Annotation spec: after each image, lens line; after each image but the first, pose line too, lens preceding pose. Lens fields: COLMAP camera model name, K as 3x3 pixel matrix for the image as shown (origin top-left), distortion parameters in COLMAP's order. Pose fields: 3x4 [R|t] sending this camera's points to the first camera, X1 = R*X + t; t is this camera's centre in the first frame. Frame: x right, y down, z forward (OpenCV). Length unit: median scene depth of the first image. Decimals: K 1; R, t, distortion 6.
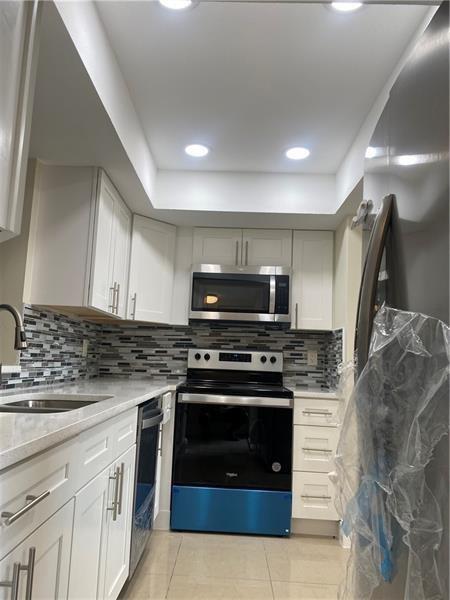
lens RADIAL K [[462.5, 0, 221.8], [0, 462.5, 295.0], [0, 0, 1]] dist [0.081851, -0.082306]
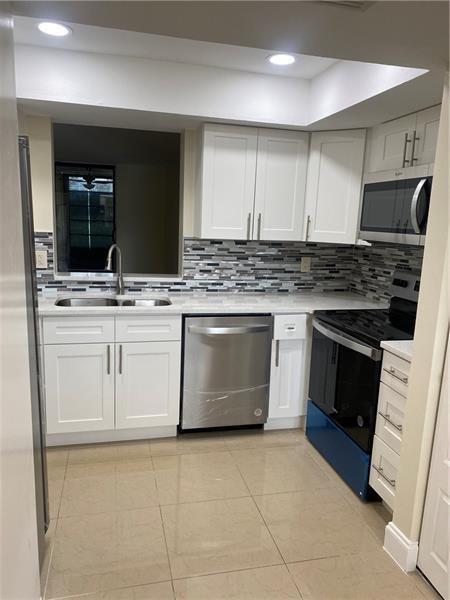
lens RADIAL K [[462.5, 0, 221.8], [0, 462.5, 295.0], [0, 0, 1]] dist [0.081851, -0.082306]
pose [[0.253238, 0.127203, -0.959005, 0.664170], [0.108038, 0.981398, 0.158702, -0.013259], [0.961352, -0.143798, 0.234785, 0.474216]]
